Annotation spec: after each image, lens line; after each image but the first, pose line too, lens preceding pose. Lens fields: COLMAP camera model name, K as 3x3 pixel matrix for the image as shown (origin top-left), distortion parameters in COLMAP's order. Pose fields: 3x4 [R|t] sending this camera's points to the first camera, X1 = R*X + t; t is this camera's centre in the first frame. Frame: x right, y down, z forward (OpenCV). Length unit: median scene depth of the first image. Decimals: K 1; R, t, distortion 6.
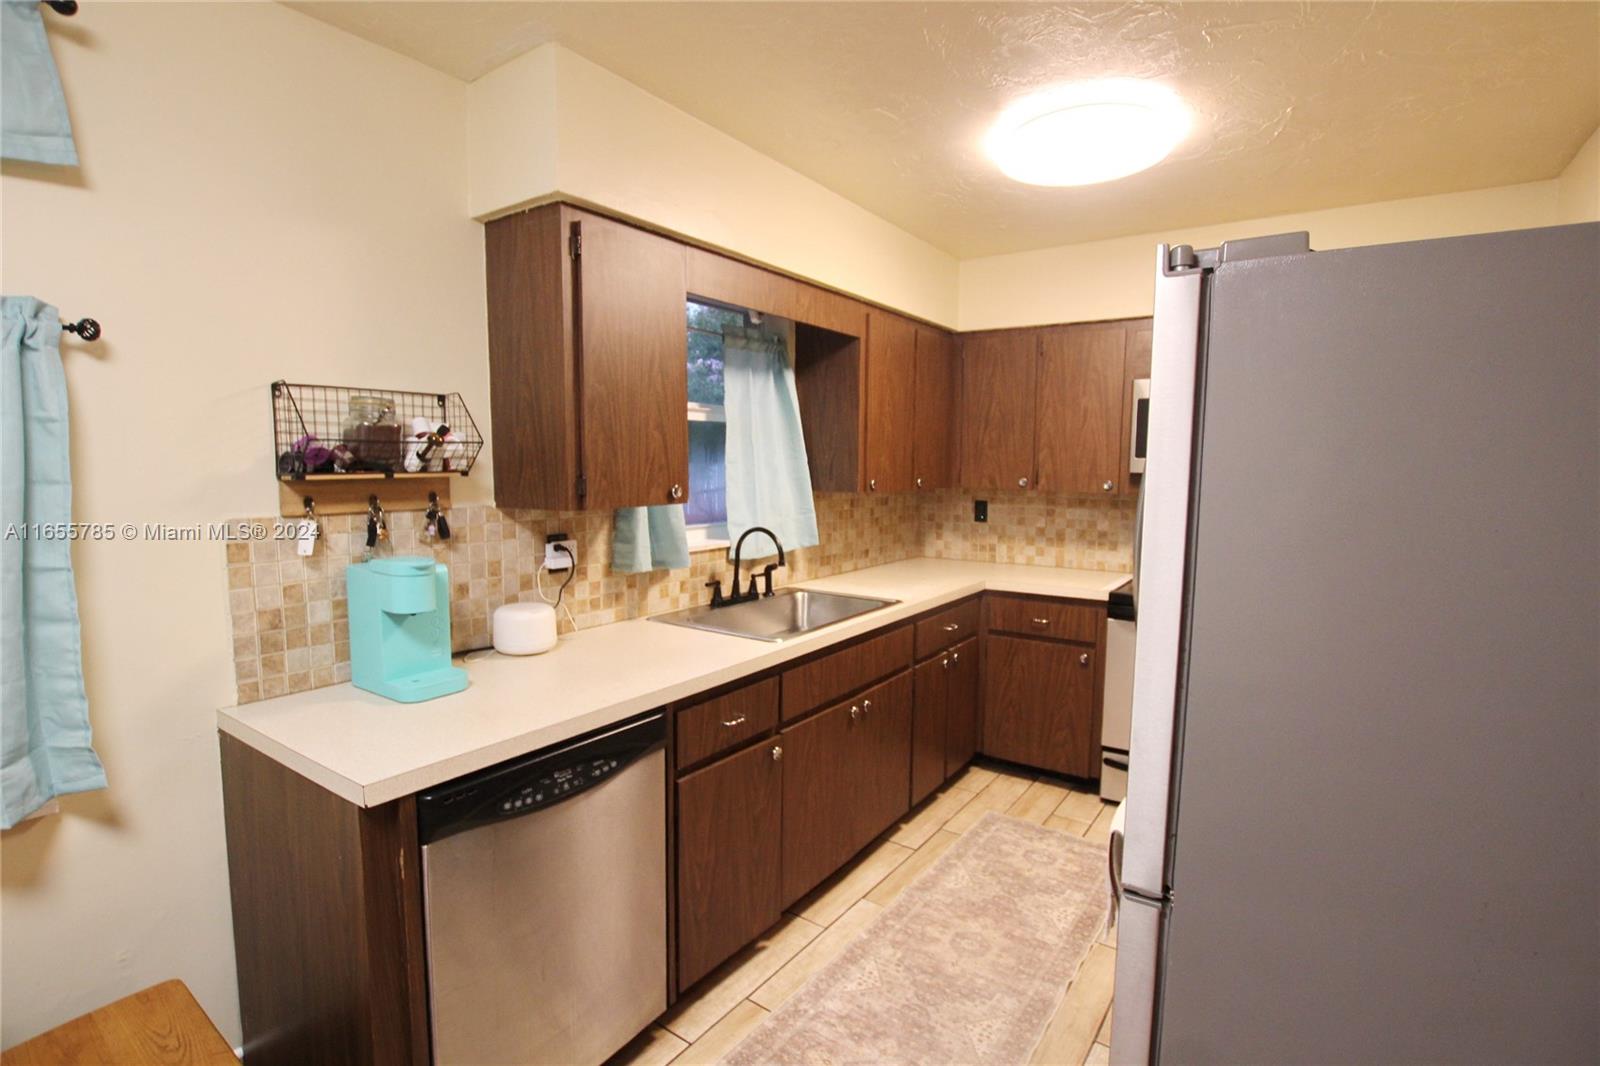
lens RADIAL K [[766.2, 0, 796.8], [0, 766.2, 533.0], [0, 0, 1]] dist [-0.033149, 0.003333]
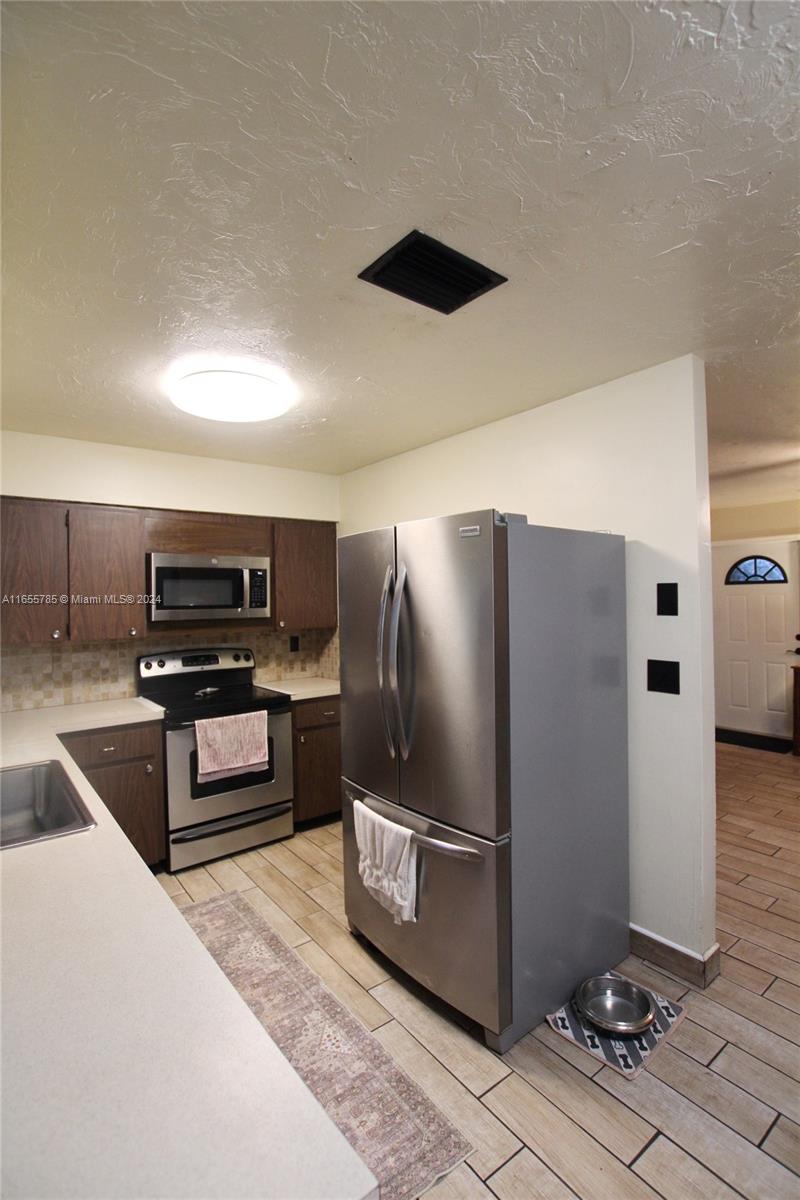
lens RADIAL K [[556.5, 0, 401.2], [0, 556.5, 591.8], [0, 0, 1]] dist [-0.034662, 0.005644]
pose [[0.292963, -0.003093, 0.956119, -0.556698], [0.114047, 0.992968, -0.031733, -0.074733], [-0.949298, 0.118339, 0.291256, 0.443128]]
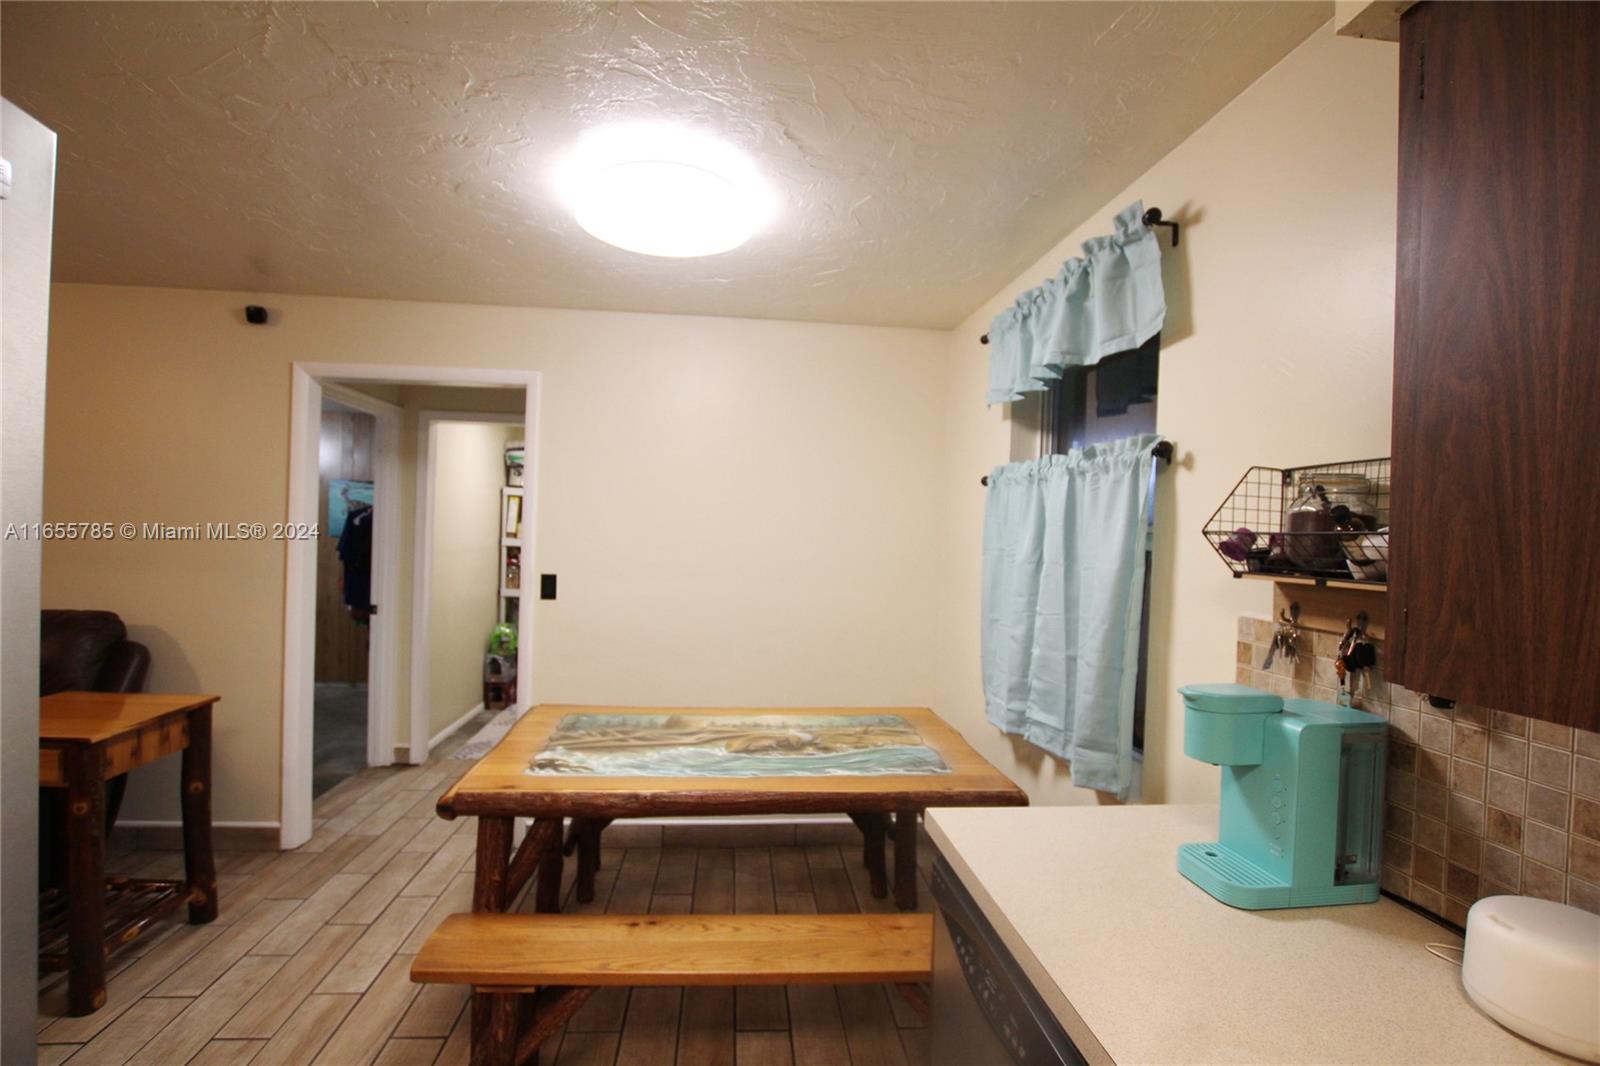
lens RADIAL K [[742.0, 0, 794.0], [0, 742.0, 535.9], [0, 0, 1]] dist [-0.034662, 0.005644]
pose [[-0.759991, -0.028477, -0.649309, 0.213267], [-0.102301, 0.991828, 0.076241, -0.096194], [0.641831, 0.124367, -0.756694, 0.958184]]
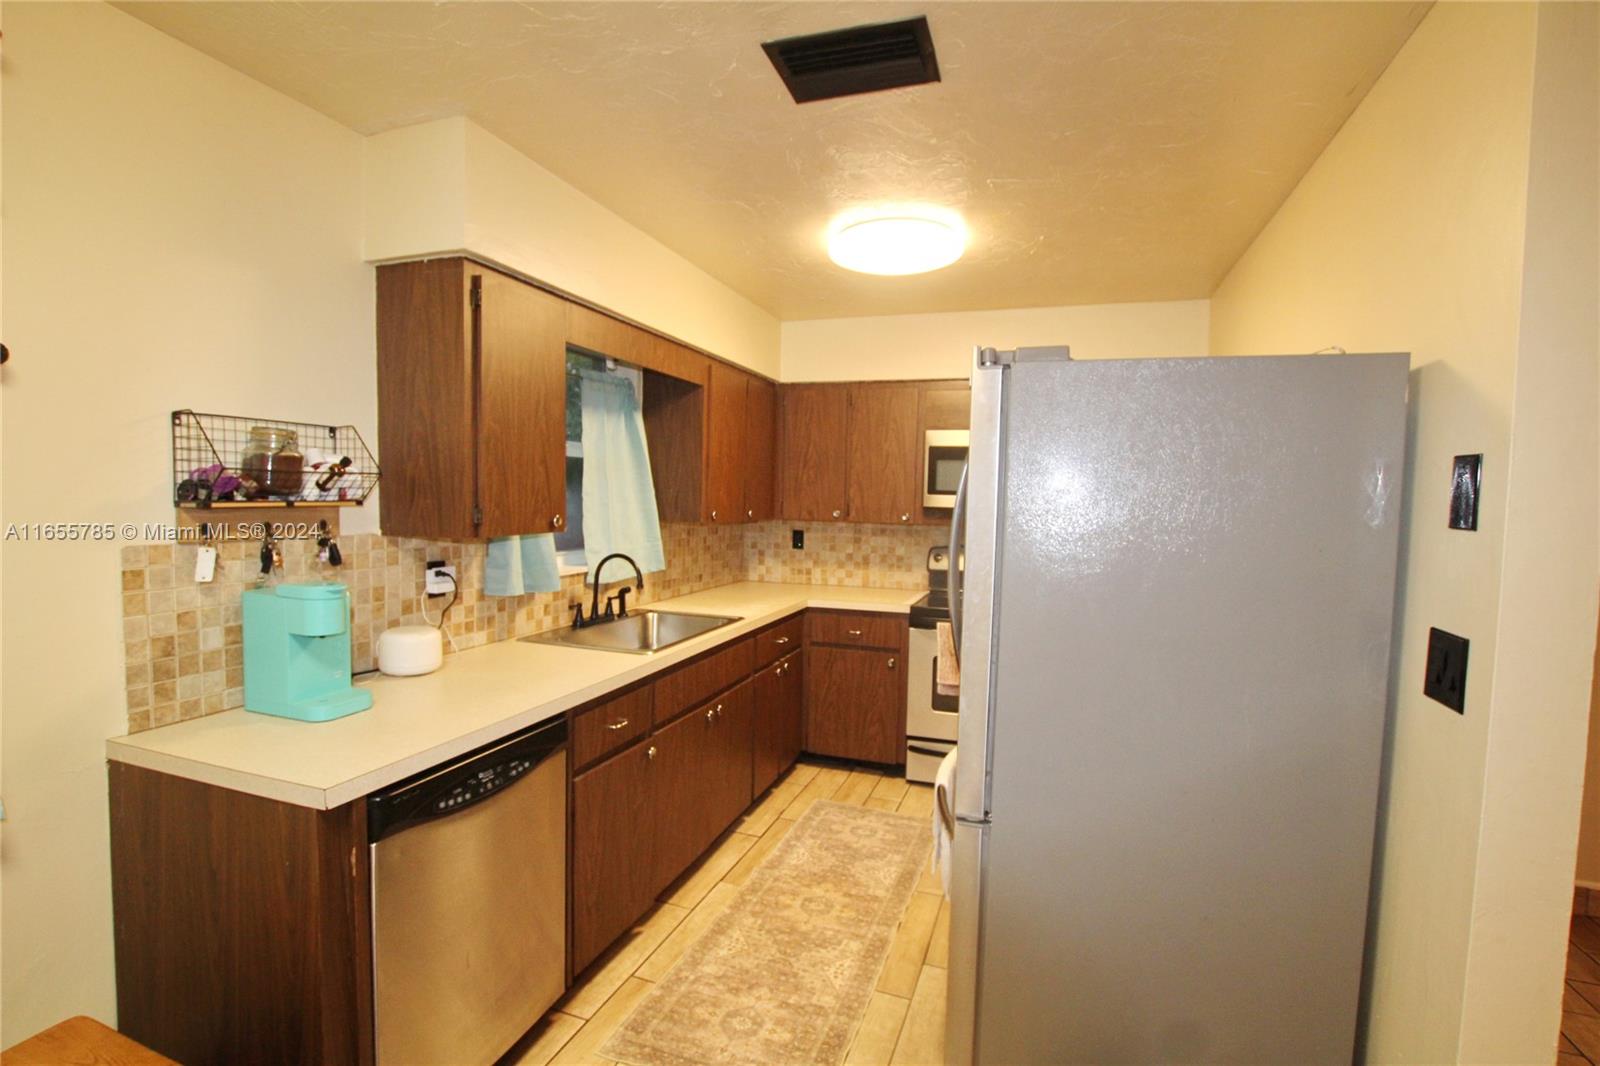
lens RADIAL K [[742.0, 0, 799.2], [0, 742.0, 532.2], [0, 0, 1]] dist [-0.034662, 0.005644]
pose [[0.961697, -0.000333, 0.274114, -0.114813], [0.011578, 0.999156, -0.039407, 0.008297], [-0.273869, 0.041071, 0.960890, -0.118053]]
